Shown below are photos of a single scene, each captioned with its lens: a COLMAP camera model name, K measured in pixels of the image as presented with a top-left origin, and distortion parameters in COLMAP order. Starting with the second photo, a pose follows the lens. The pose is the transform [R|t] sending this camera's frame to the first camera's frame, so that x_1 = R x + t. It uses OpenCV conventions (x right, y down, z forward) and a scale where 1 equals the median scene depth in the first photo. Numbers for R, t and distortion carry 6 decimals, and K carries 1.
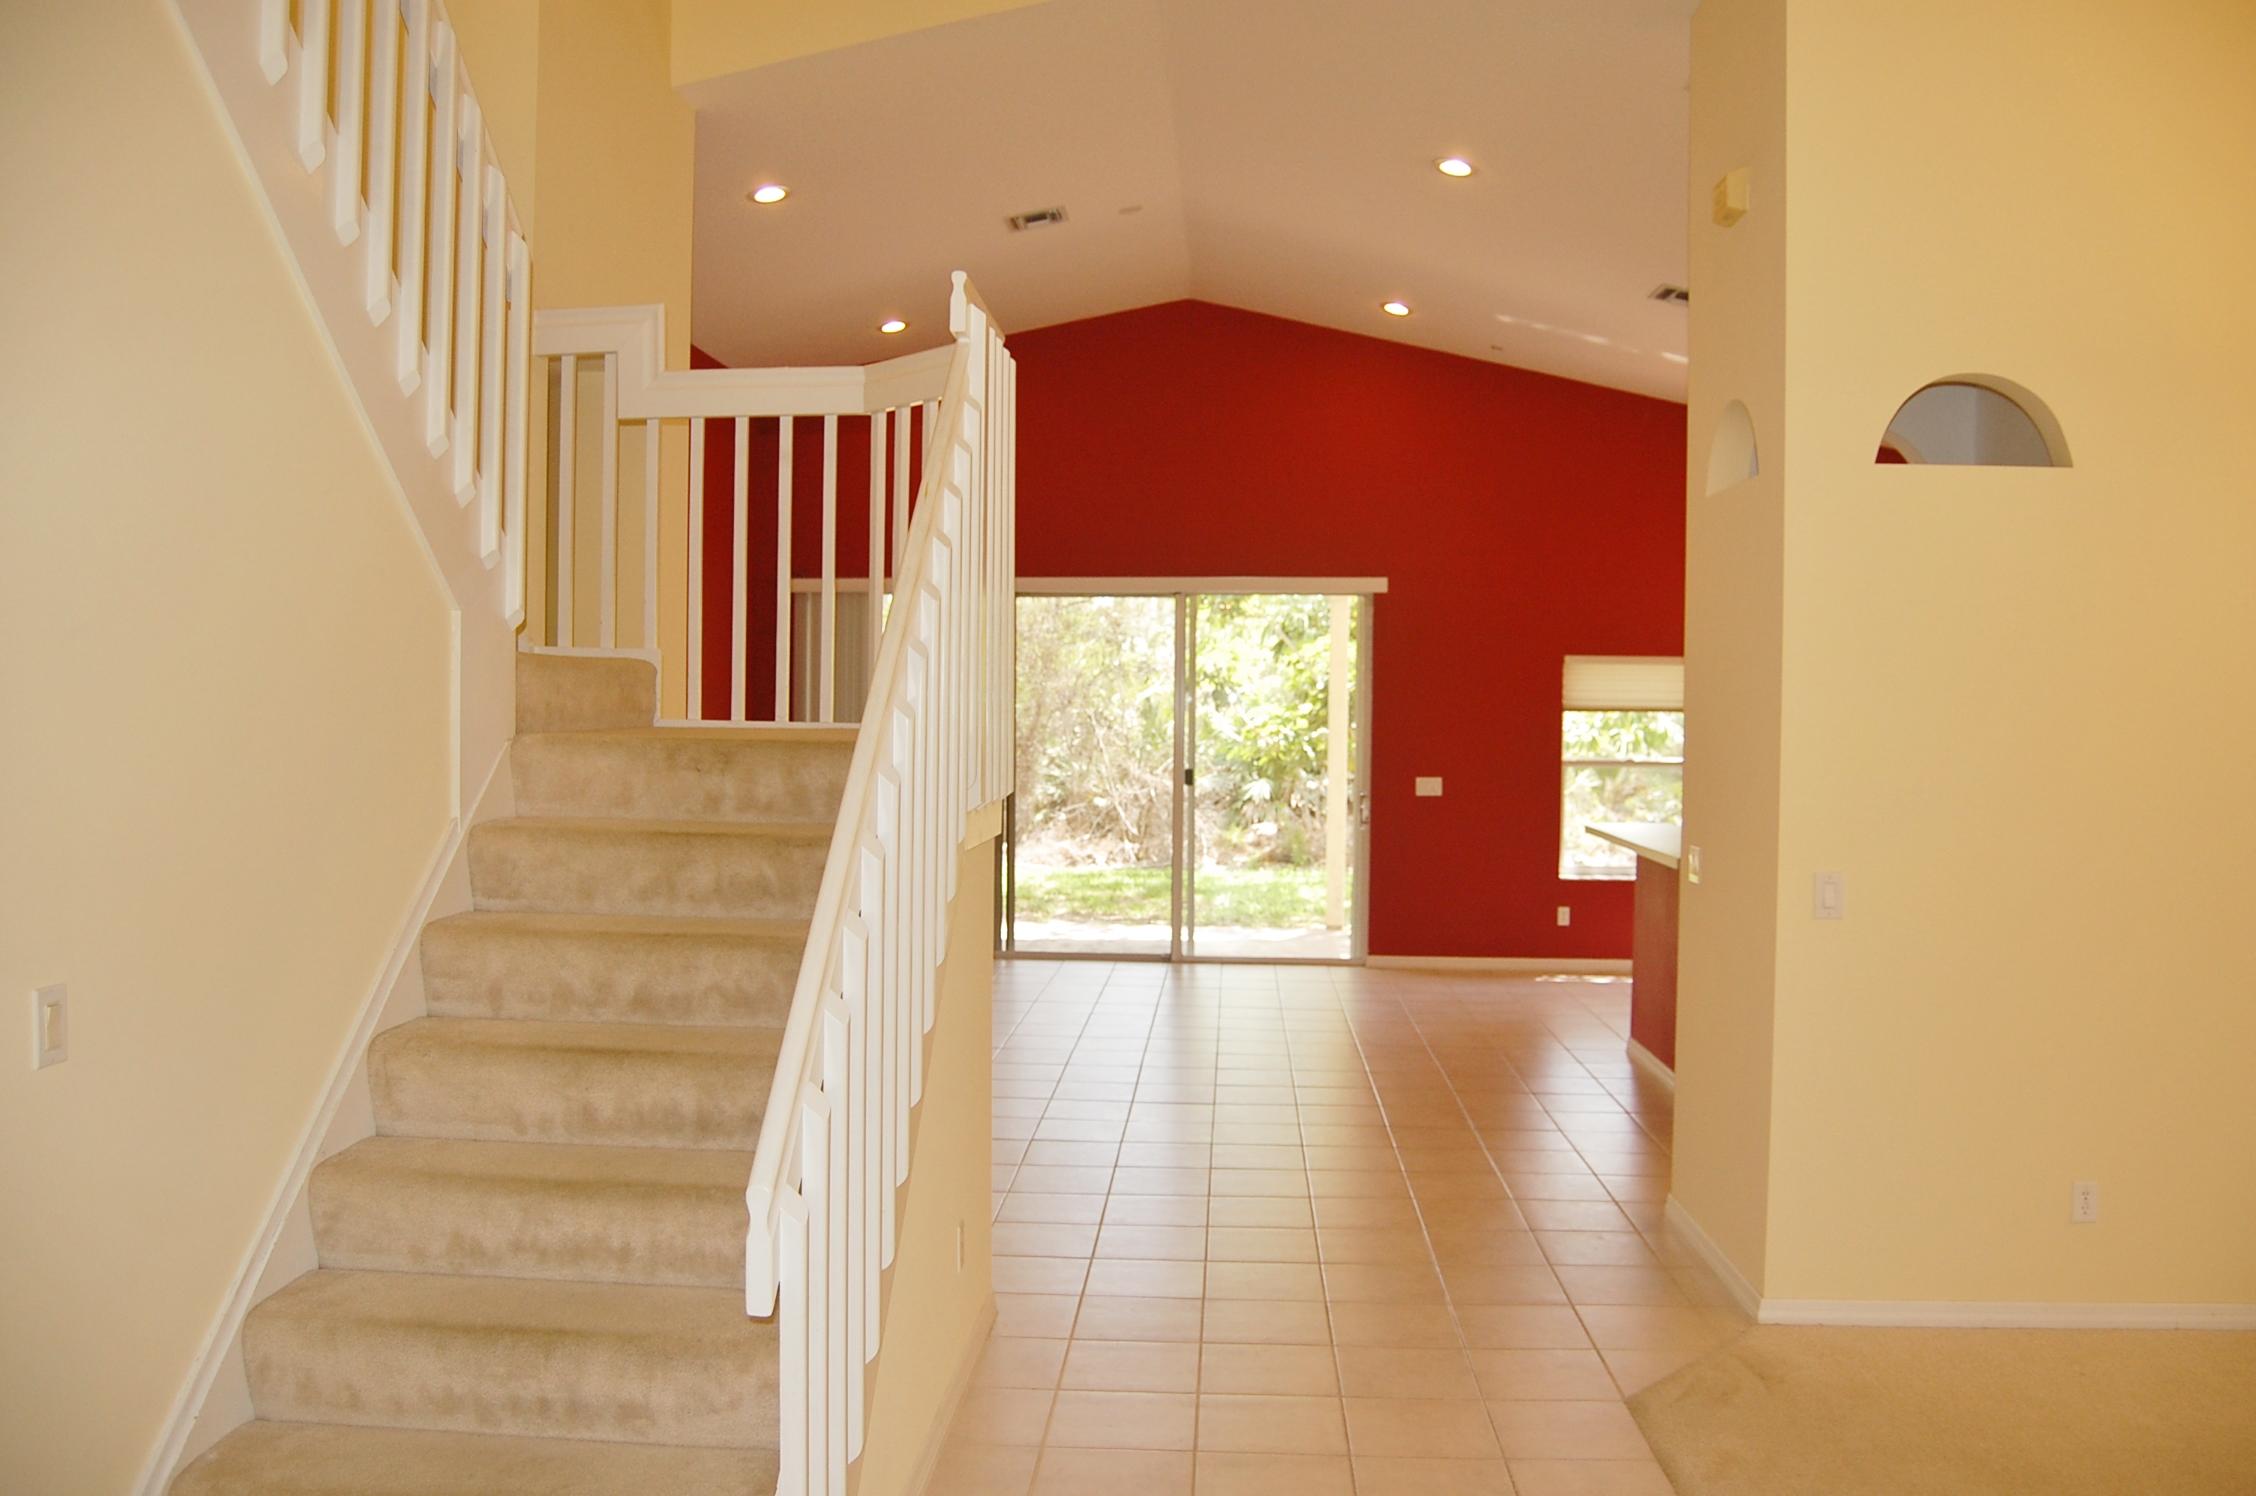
lens RADIAL K [[1760.4, 0, 1146.9], [0, 1760.4, 746.2], [0, 0, 1]] dist [-0.069223, 0.015313]
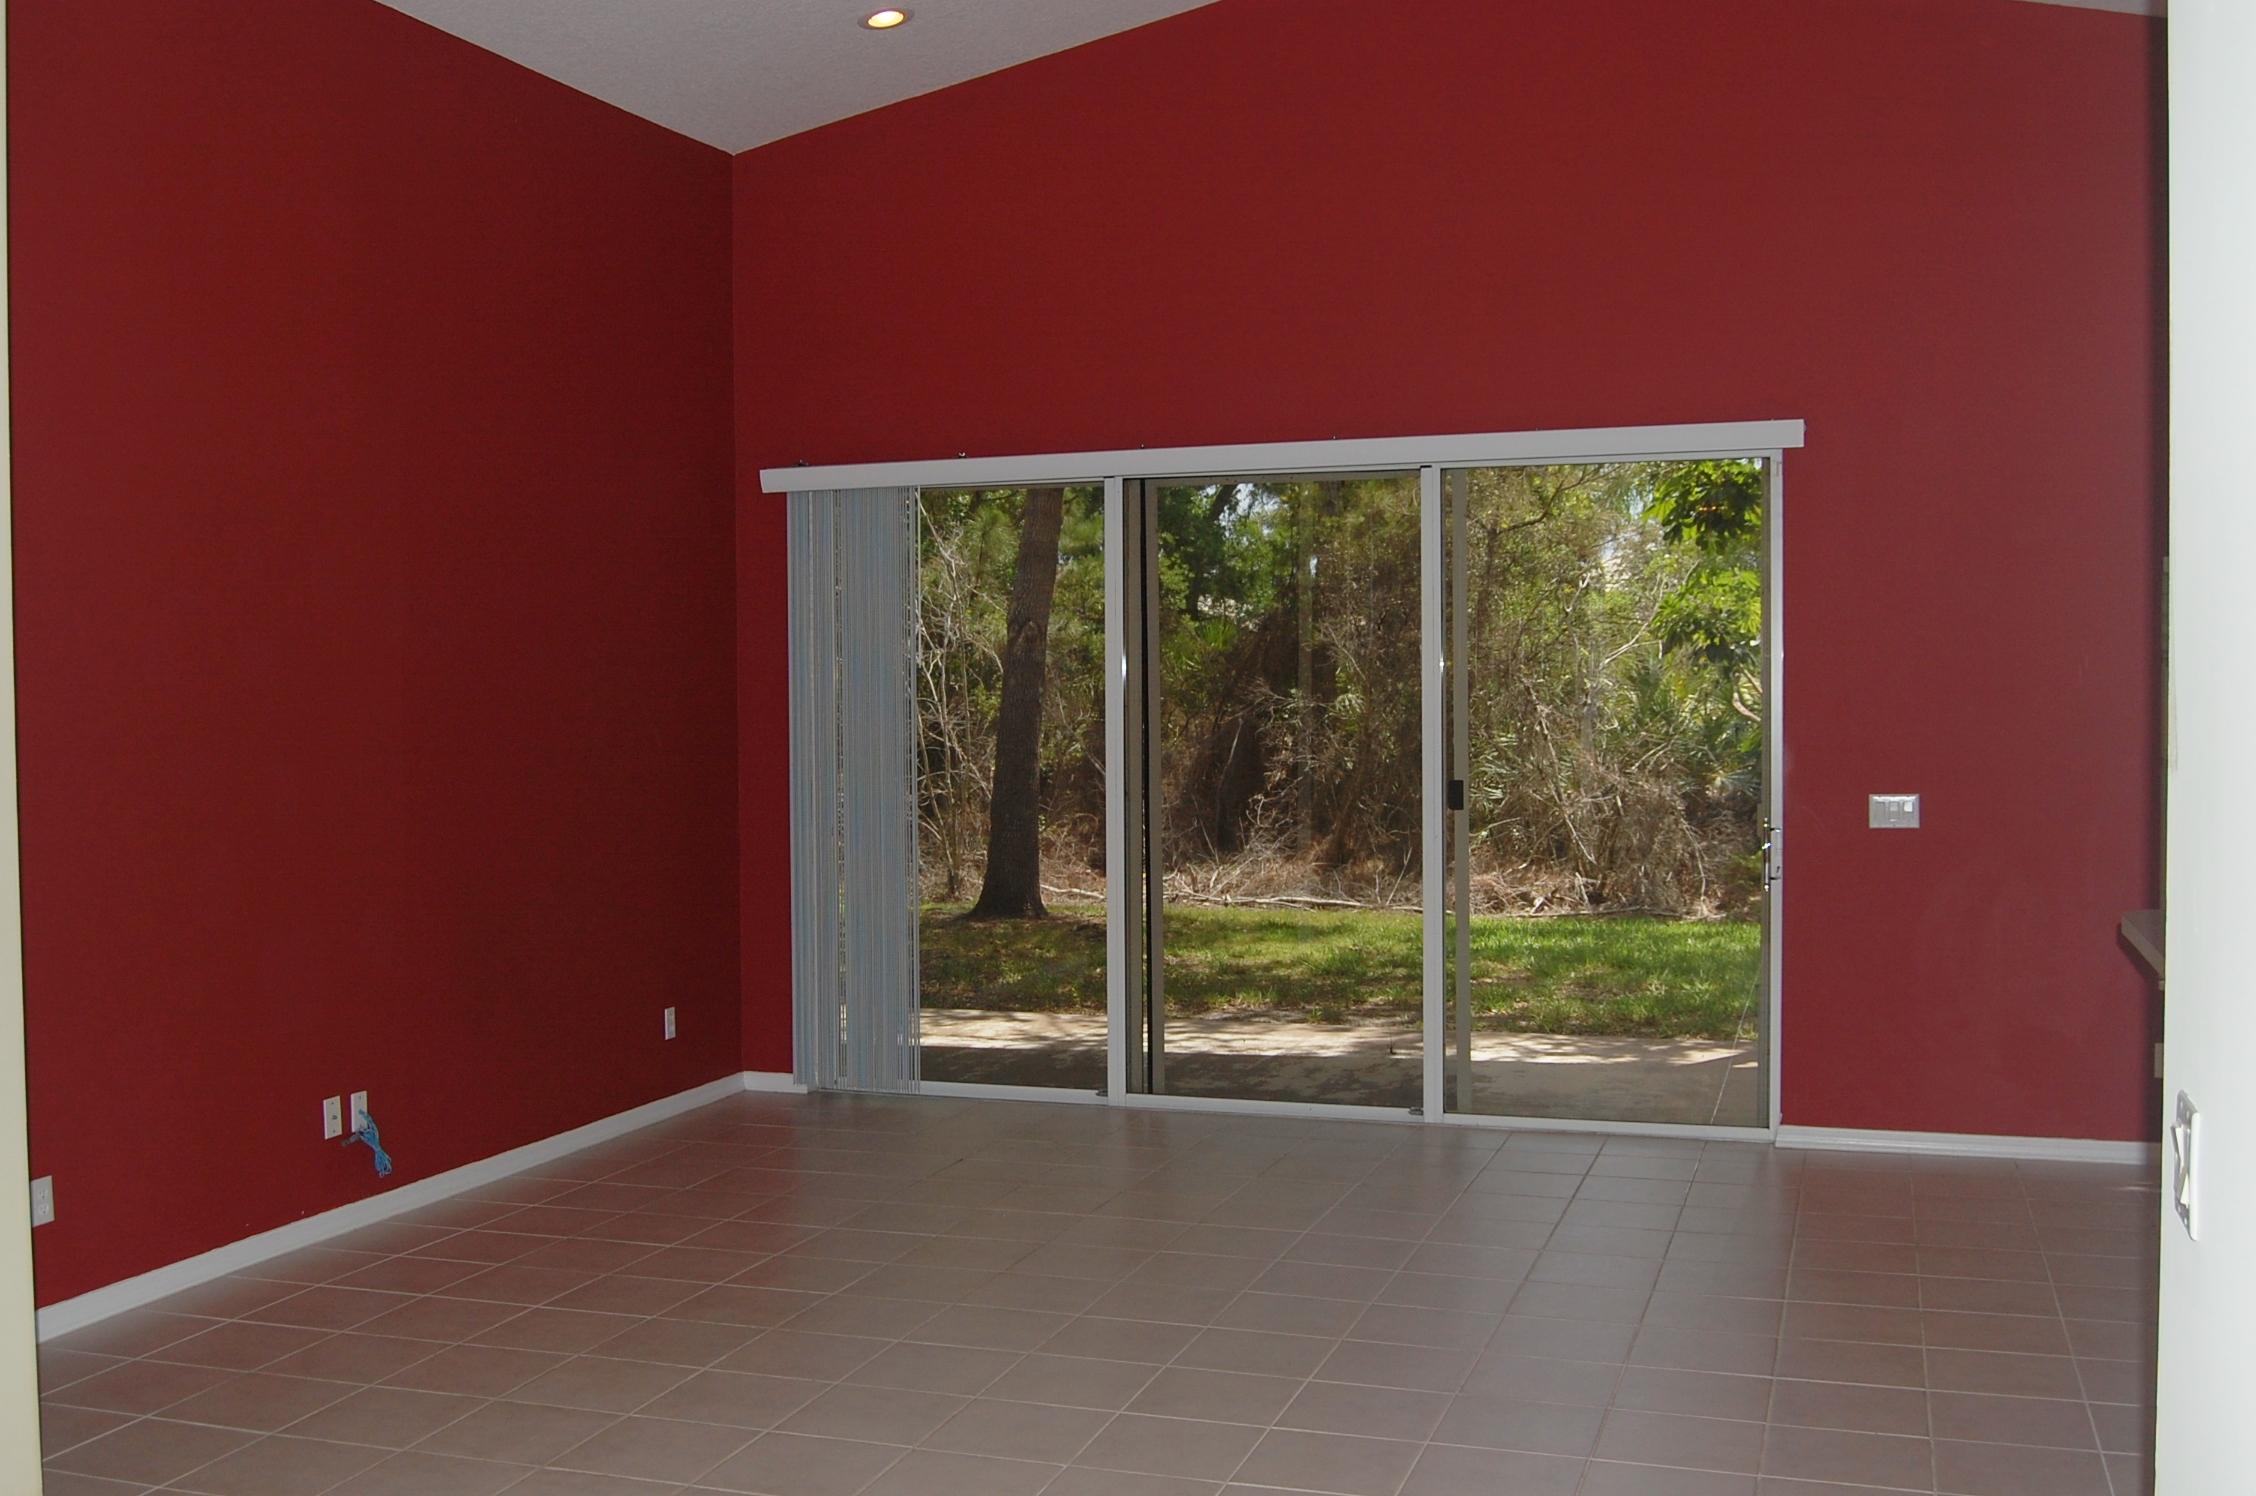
lens RADIAL K [[2246.1, 0, 1128.0], [0, 2246.1, 748.0], [0, 0, 1]] dist [0.001697, 0.001126]
pose [[0.963349, -0.010029, -0.268062, 0.052675], [0.011960, 0.999913, 0.005571, -0.000969], [0.267983, -0.008573, 0.963386, 0.123847]]
